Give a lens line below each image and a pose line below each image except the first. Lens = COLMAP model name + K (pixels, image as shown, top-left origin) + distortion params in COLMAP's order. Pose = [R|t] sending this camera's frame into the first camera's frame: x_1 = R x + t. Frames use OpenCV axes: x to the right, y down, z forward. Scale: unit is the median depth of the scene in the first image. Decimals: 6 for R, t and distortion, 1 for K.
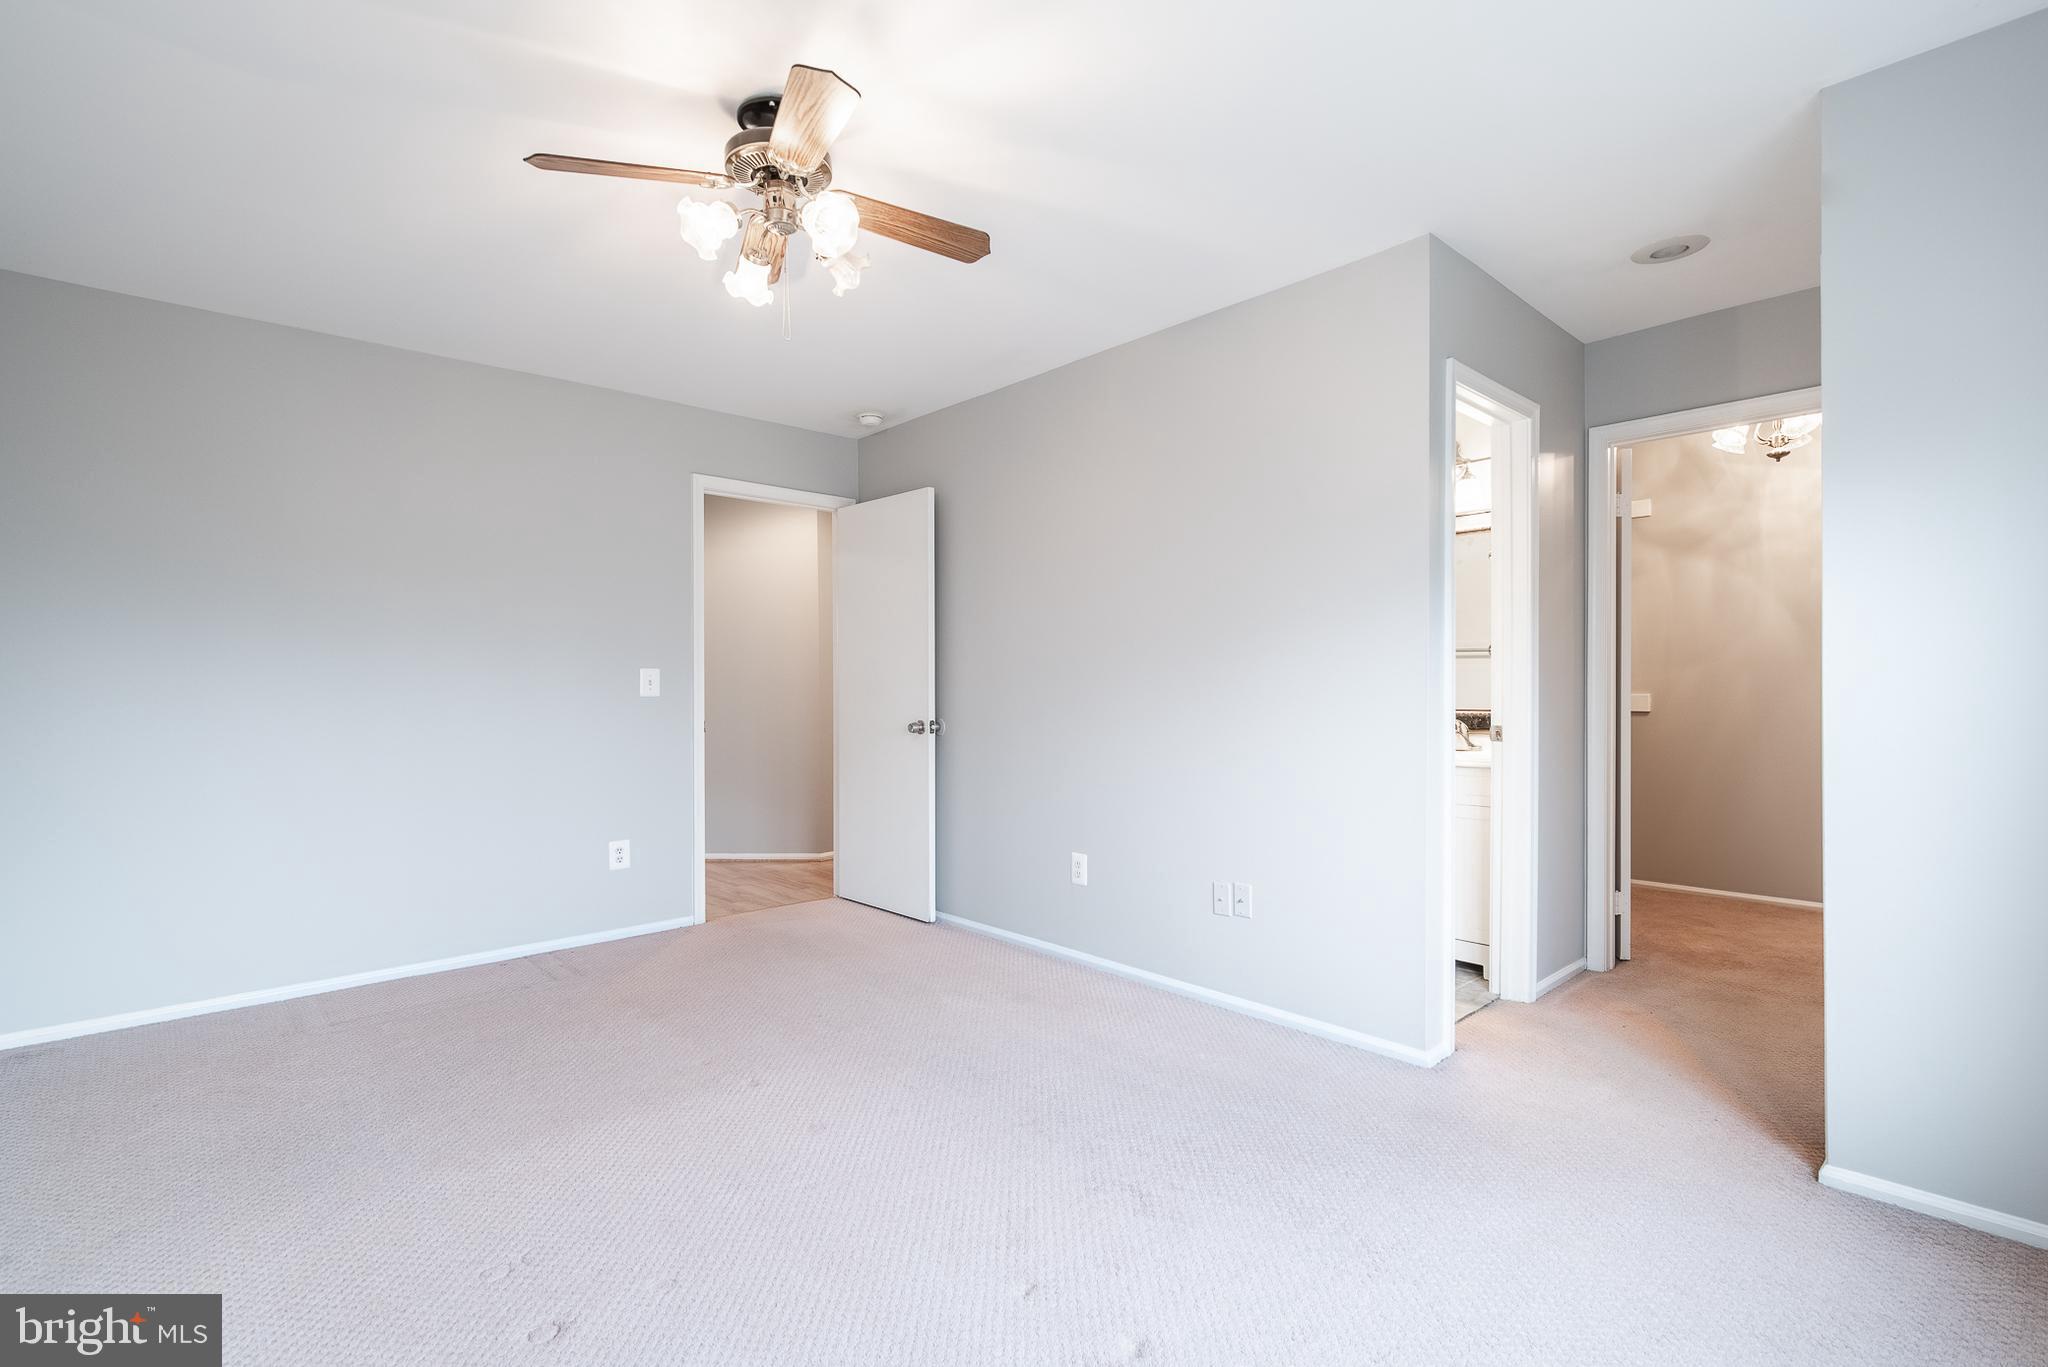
lens RADIAL K [[953.5, 0, 1041.4], [0, 953.5, 689.9], [0, 0, 1]] dist [0.004151, 0.000729]
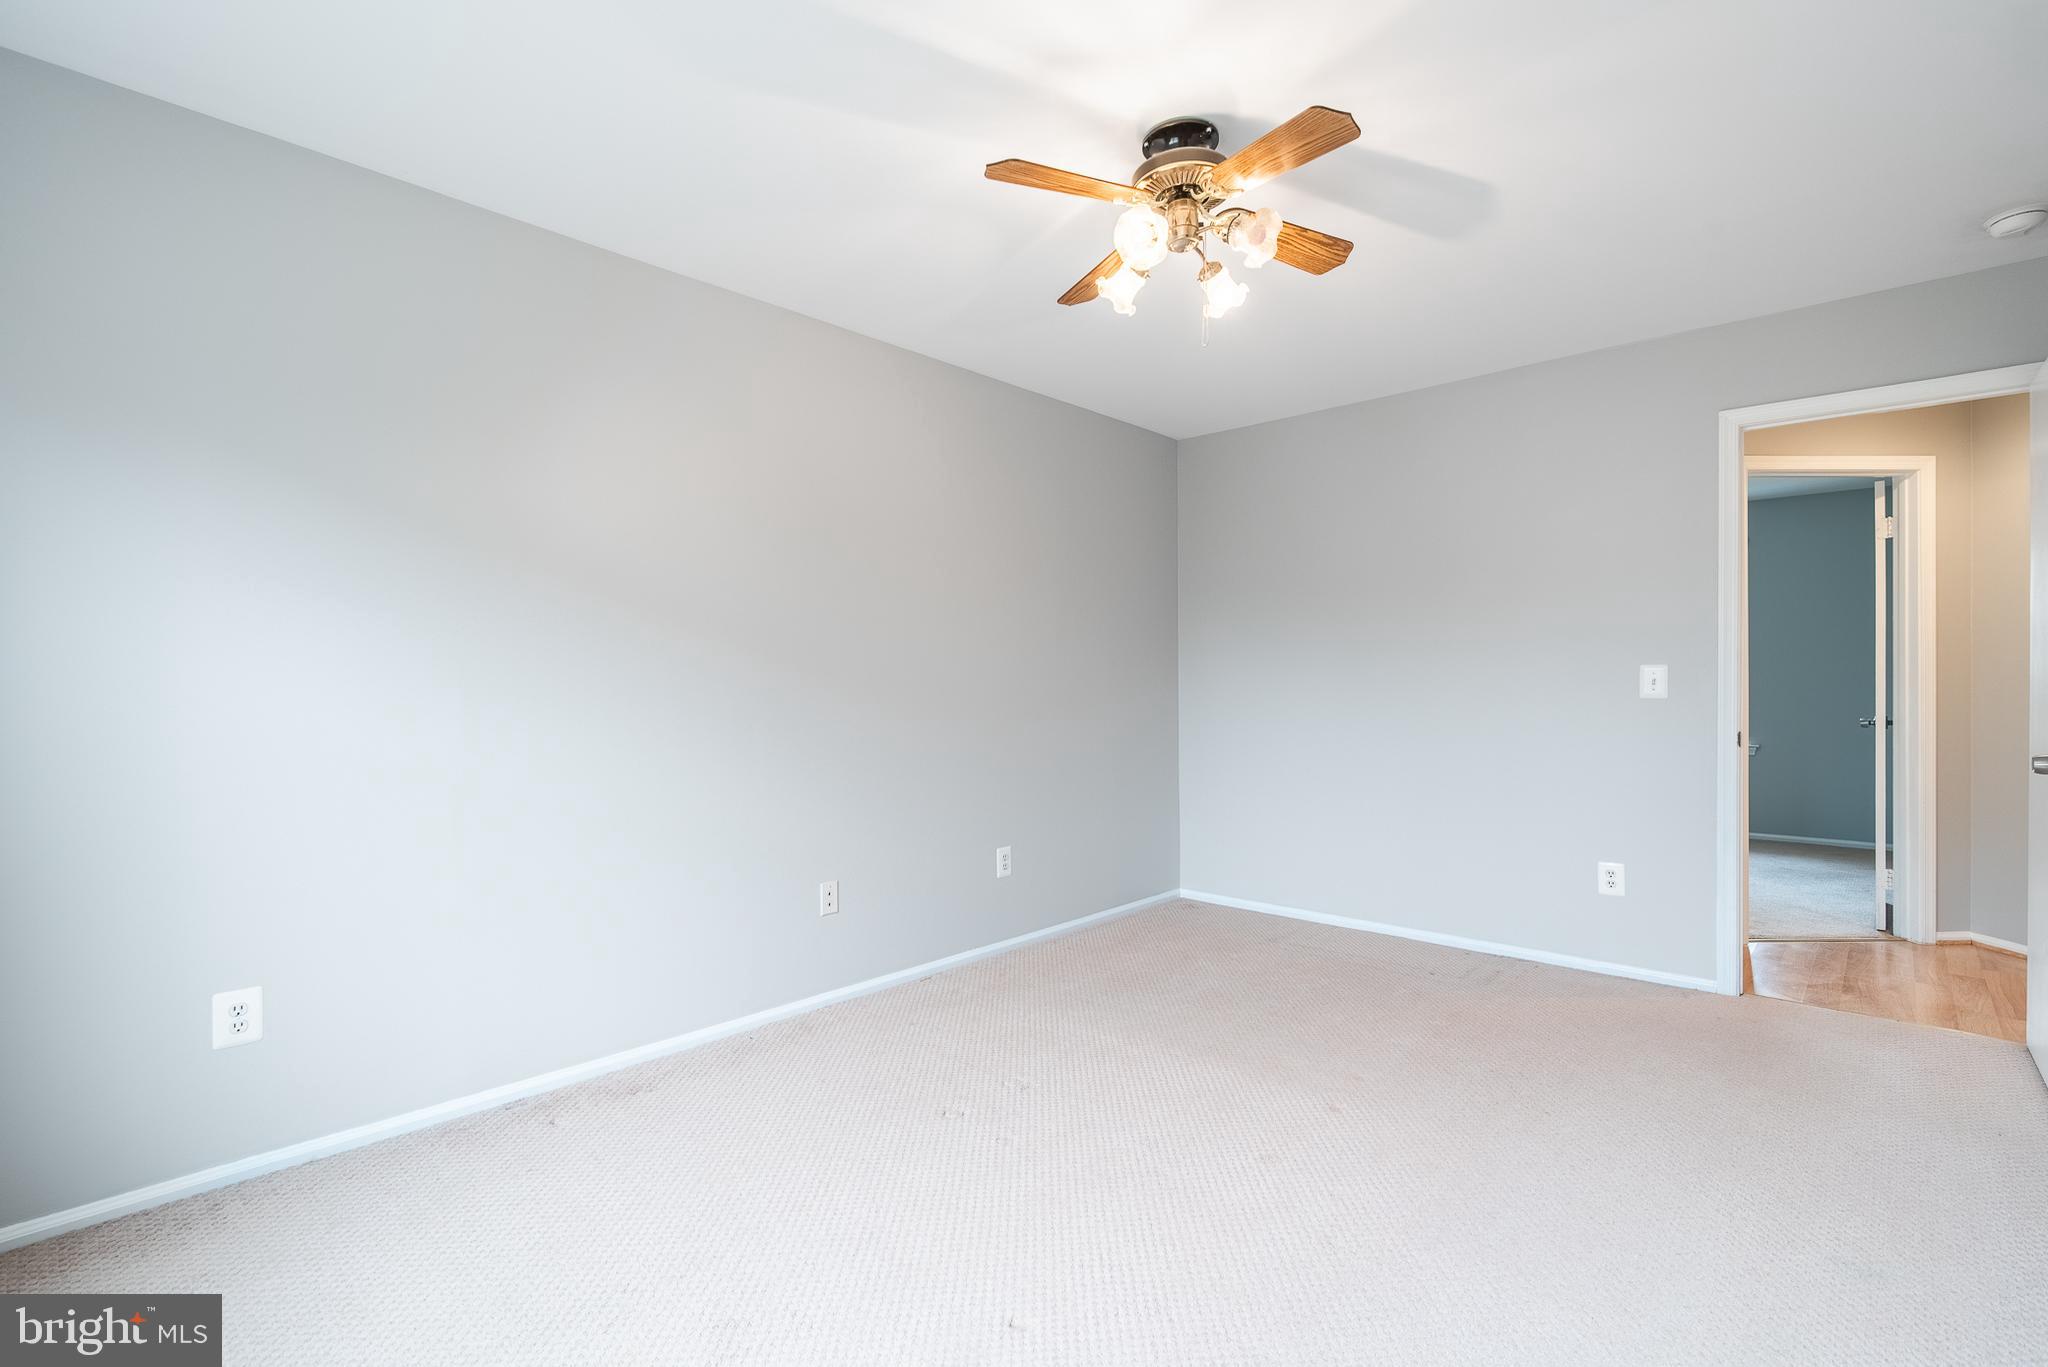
lens RADIAL K [[953.5, 0, 1041.4], [0, 953.5, 689.9], [0, 0, 1]] dist [0.004151, 0.000729]
pose [[0.072306, -0.003594, -0.997376, 0.392787], [-0.014973, 0.999877, -0.004688, 0.012076], [0.997270, 0.015272, 0.072244, 0.414107]]
